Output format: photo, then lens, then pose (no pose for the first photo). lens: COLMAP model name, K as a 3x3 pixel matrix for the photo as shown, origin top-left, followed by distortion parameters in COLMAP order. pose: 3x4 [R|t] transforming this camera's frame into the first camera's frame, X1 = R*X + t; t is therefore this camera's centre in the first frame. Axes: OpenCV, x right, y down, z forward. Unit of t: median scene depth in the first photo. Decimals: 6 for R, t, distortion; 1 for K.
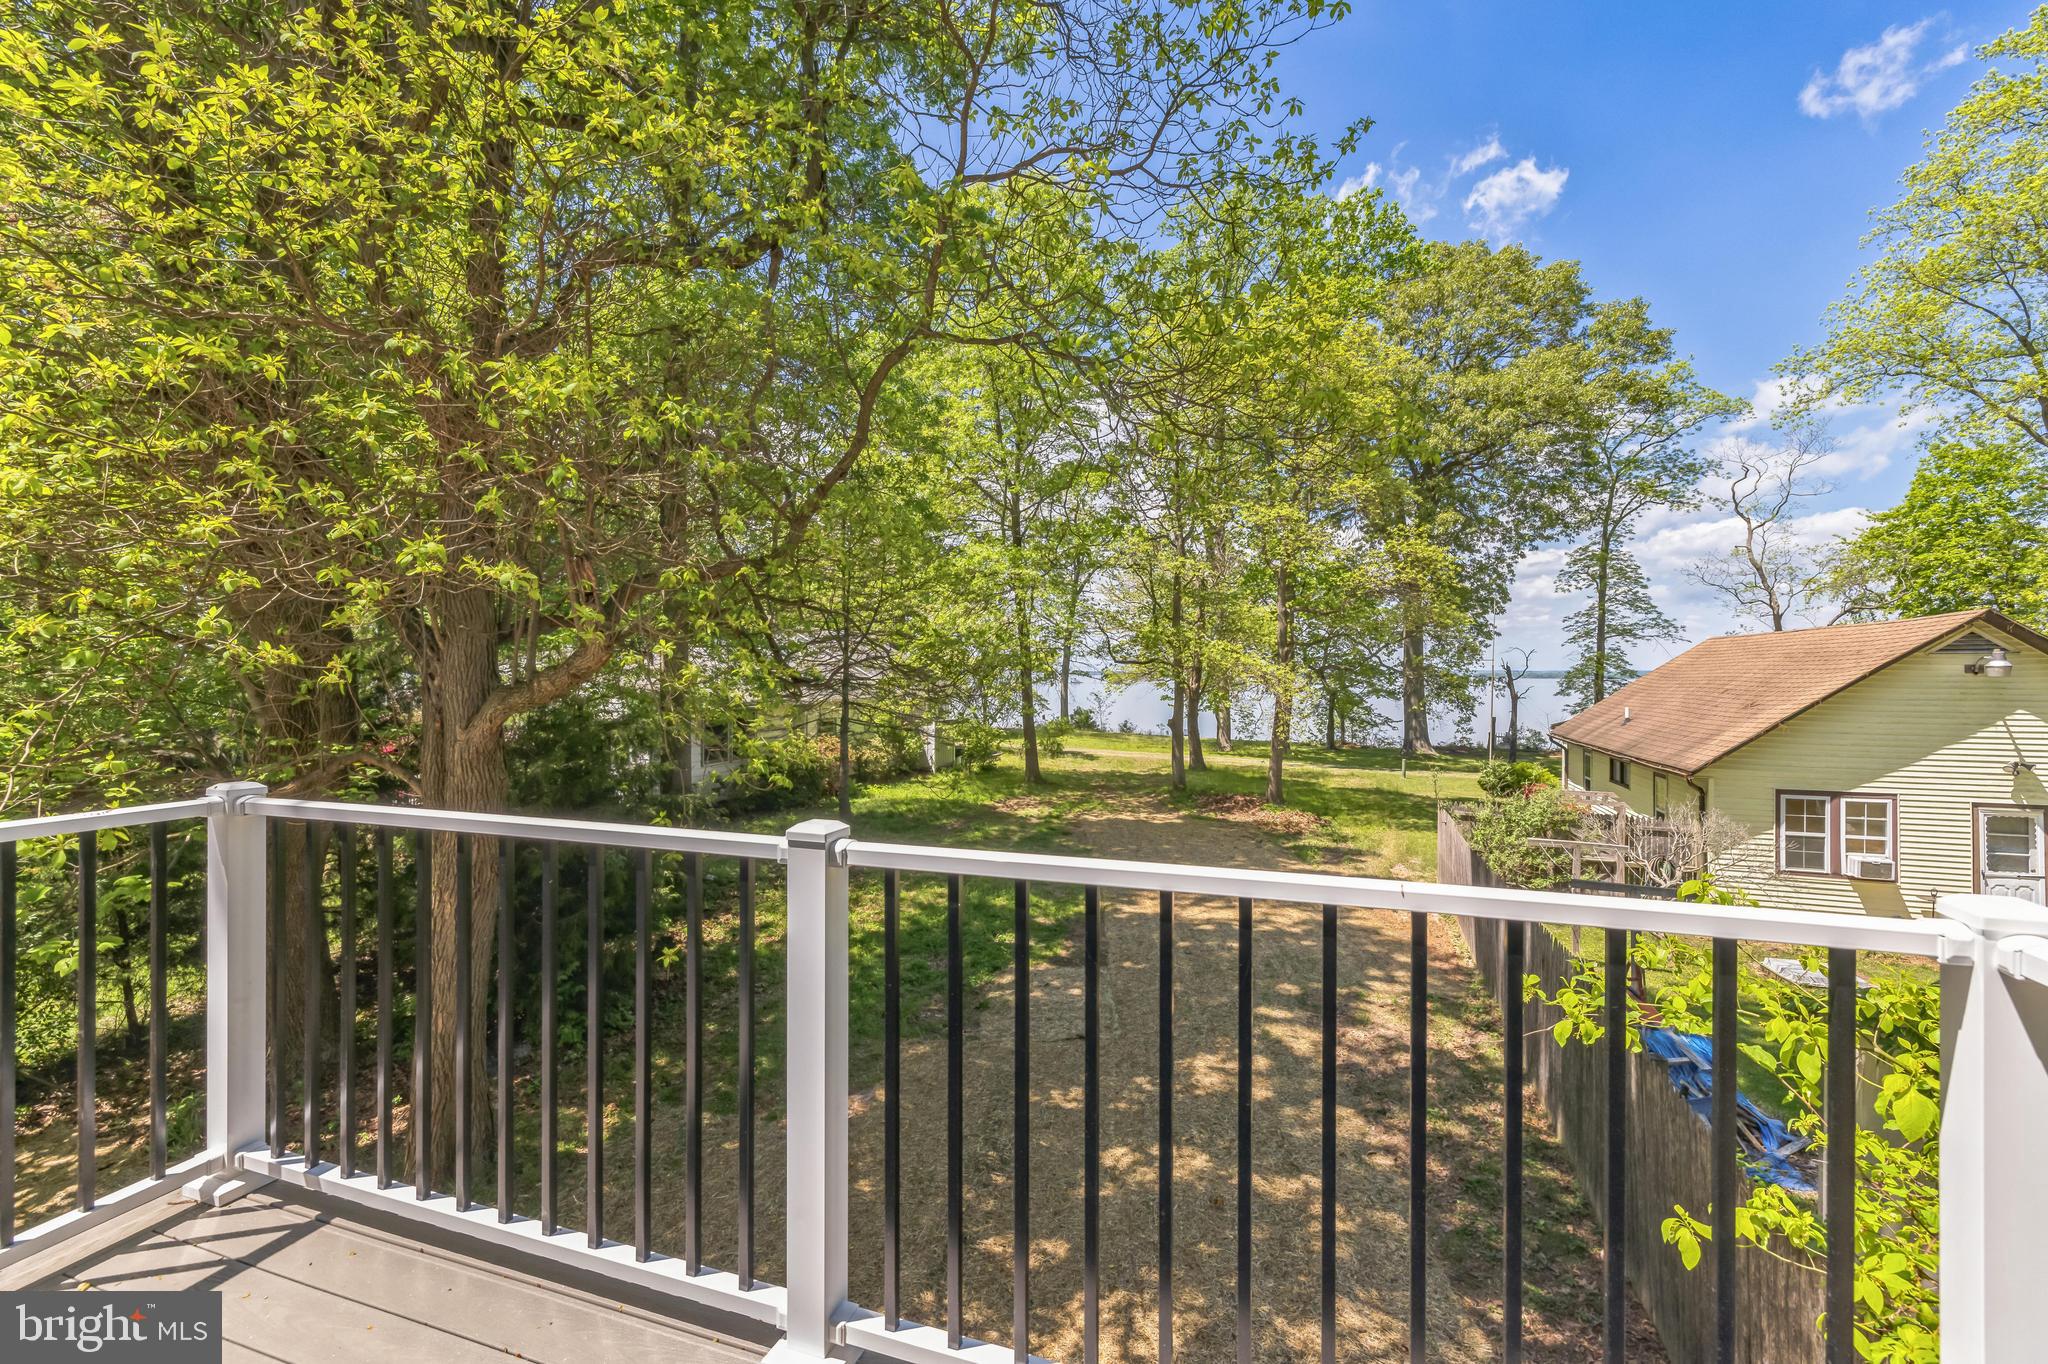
lens RADIAL K [[881.1, 0, 1024.0], [0, 881.1, 682.0], [0, 0, 1]] dist [-0.000343, -0.000008]
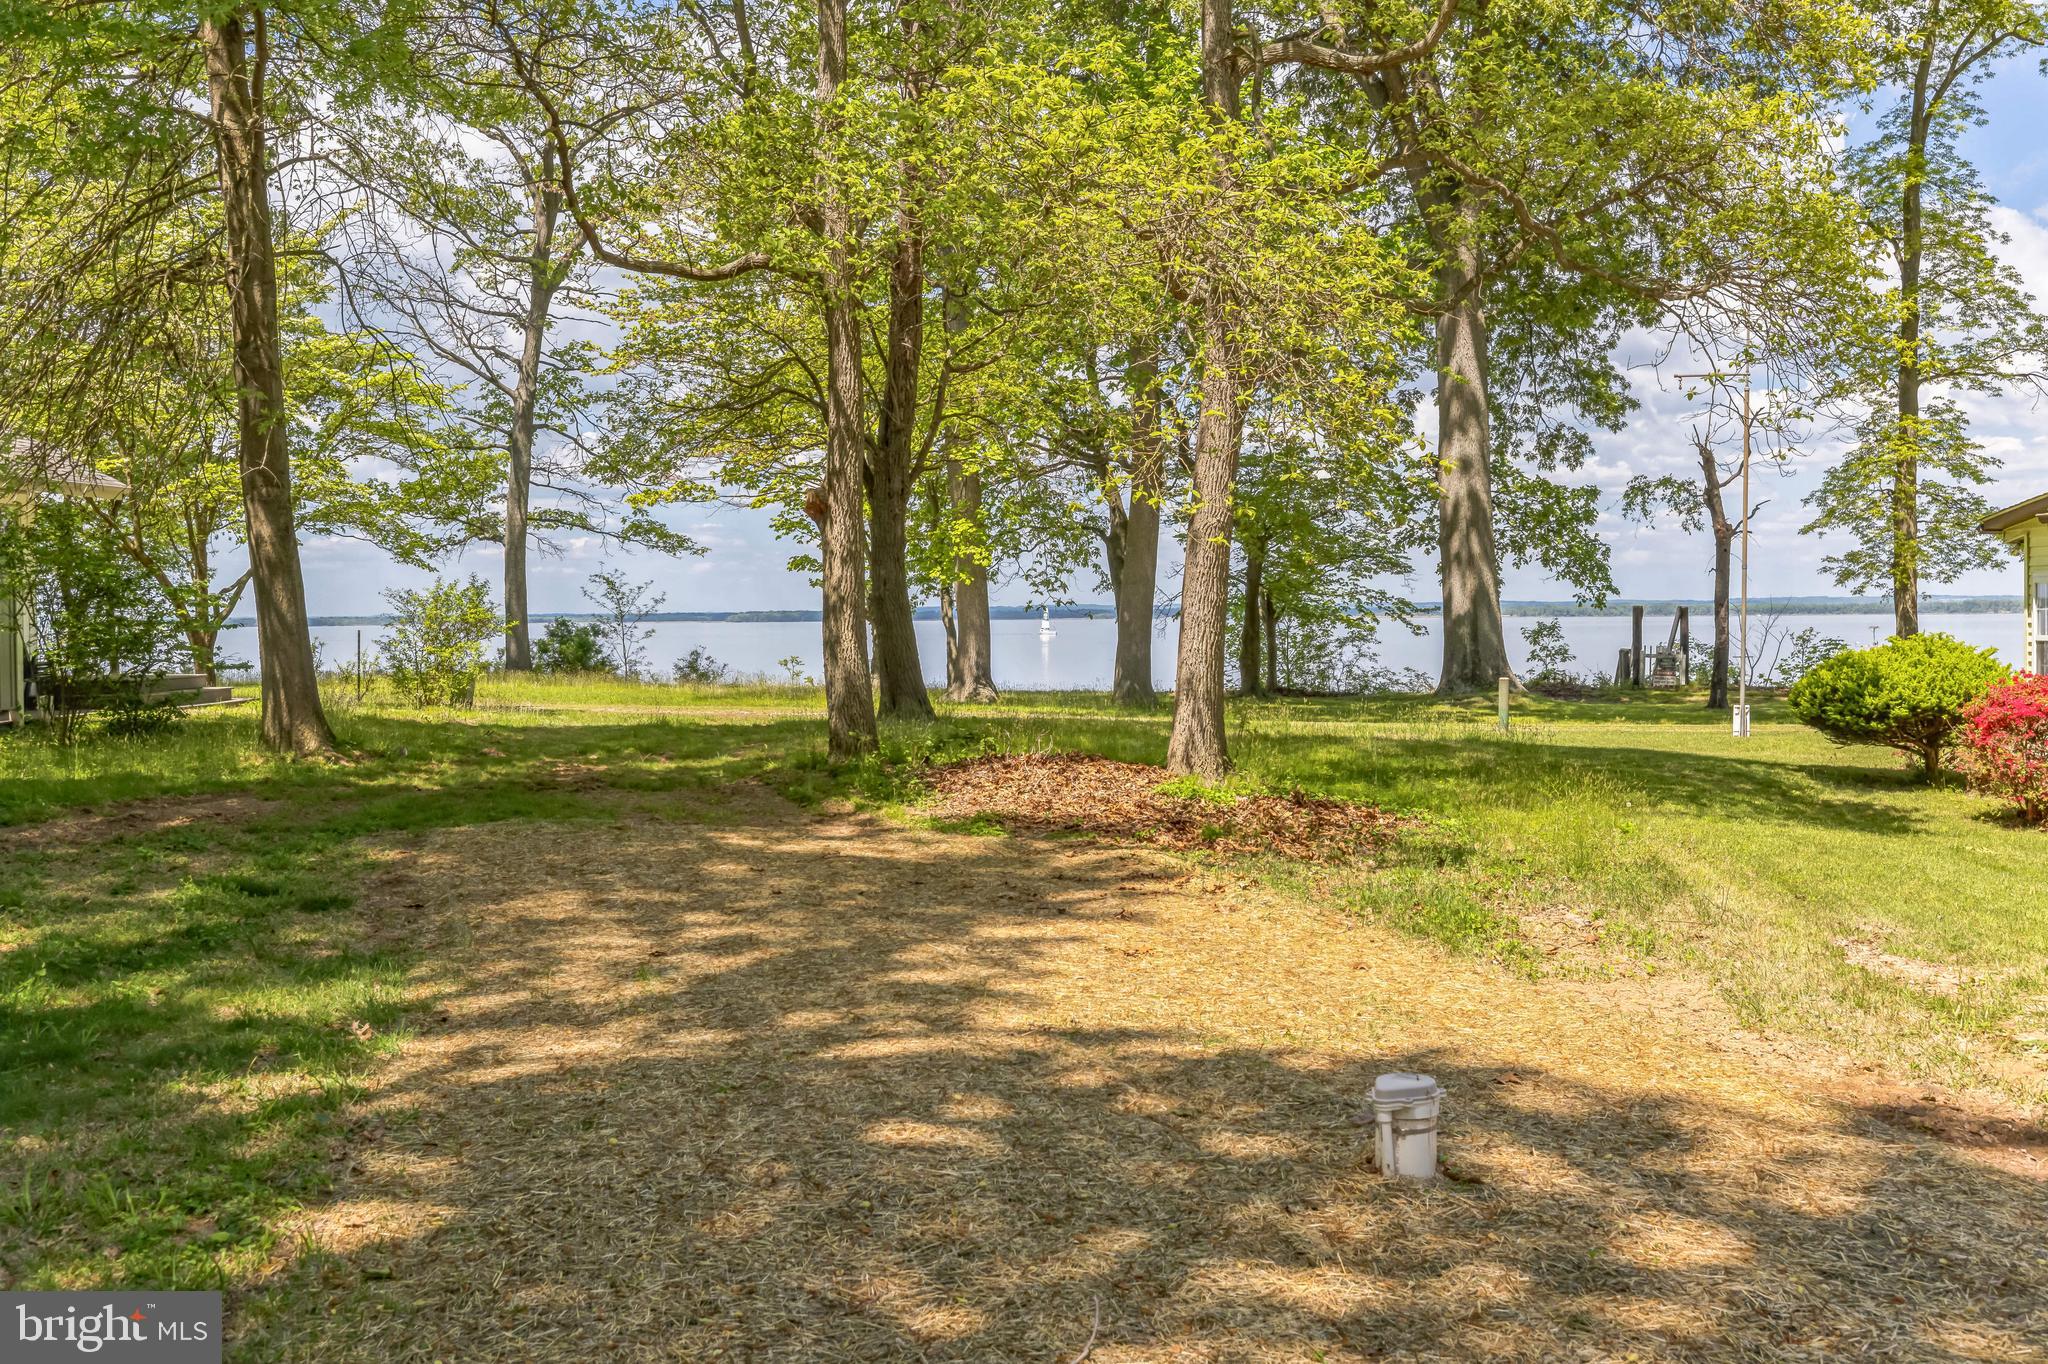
lens RADIAL K [[2071.8, 0, 1024.0], [0, 2071.8, 682.0], [0, 0, 1]] dist [0.007512, 0.005520]
pose [[0.964314, -0.025639, 0.263518, 0.030151], [0.017995, 0.999345, 0.031384, 0.043163], [-0.264150, -0.025522, 0.964144, 0.200617]]
